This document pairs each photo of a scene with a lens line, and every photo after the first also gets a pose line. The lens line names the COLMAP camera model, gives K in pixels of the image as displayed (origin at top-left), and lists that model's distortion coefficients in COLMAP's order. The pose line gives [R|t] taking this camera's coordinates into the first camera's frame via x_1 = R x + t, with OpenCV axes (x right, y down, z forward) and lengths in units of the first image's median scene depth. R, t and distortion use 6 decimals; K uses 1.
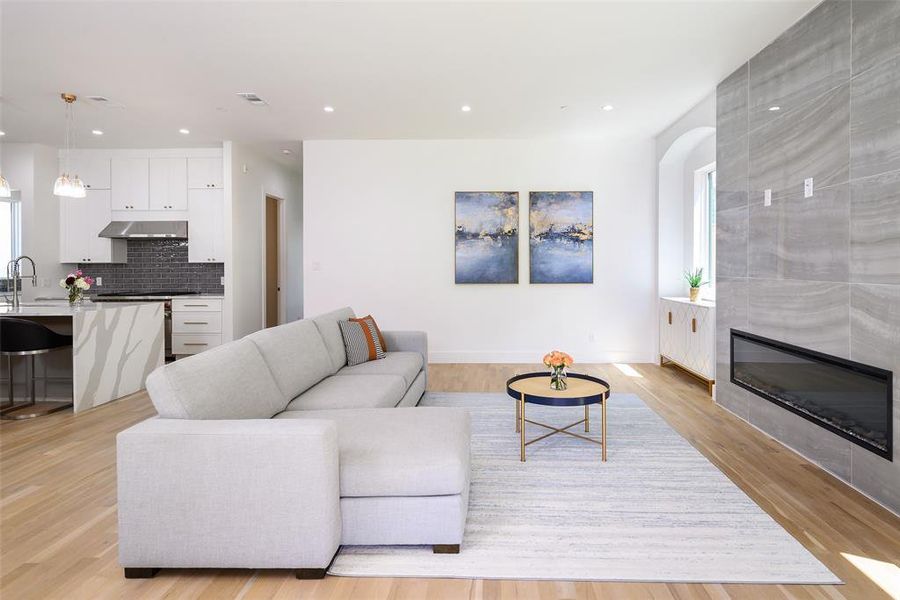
lens RADIAL K [[520.1, 0, 472.9], [0, 520.1, 271.9], [0, 0, 1]] dist [-0.003073, 0.004801]
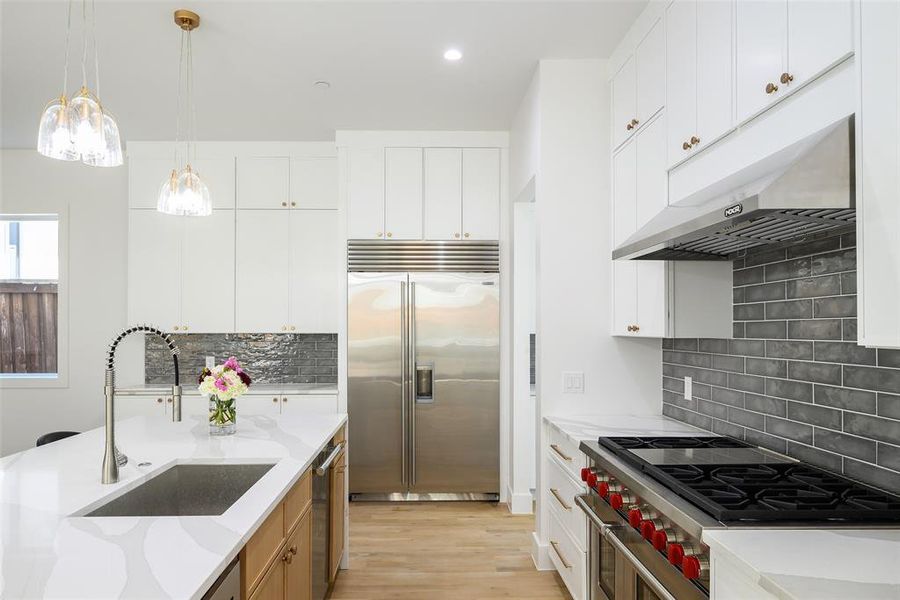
lens RADIAL K [[568.8, 0, 435.1], [0, 568.8, 321.4], [0, 0, 1]] dist [0.006776, 0.001515]
pose [[0.078918, -0.007030, -0.996856, -0.380825], [-0.011903, 0.999897, -0.007994, -0.024548], [0.996810, 0.012496, 0.078826, 0.878332]]
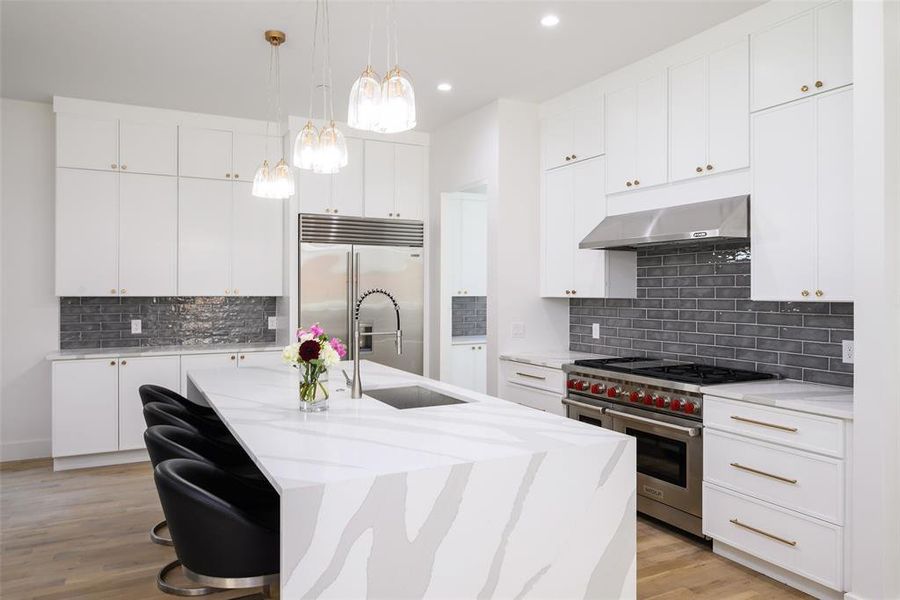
lens RADIAL K [[607.1, 0, 408.2], [0, 607.1, 287.7], [0, 0, 1]] dist [-0.001113, 0.005825]
pose [[0.475660, -0.001764, -0.879627, -0.277501], [-0.013971, 0.999857, -0.009560, -0.020384], [0.879518, 0.016836, 0.475567, 0.575792]]
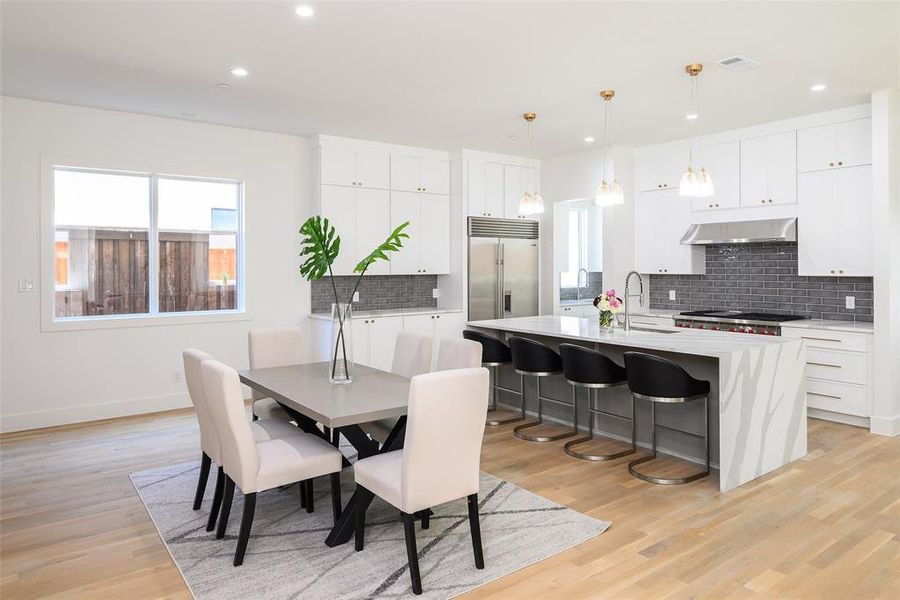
lens RADIAL K [[562.5, 0, 425.7], [0, 562.5, 264.2], [0, 0, 1]] dist [-0.001274, 0.002459]
pose [[0.609432, -0.002306, -0.792835, -0.255475], [-0.008406, 0.999921, -0.009370, -0.022976], [0.792794, 0.012375, 0.609364, 0.123101]]
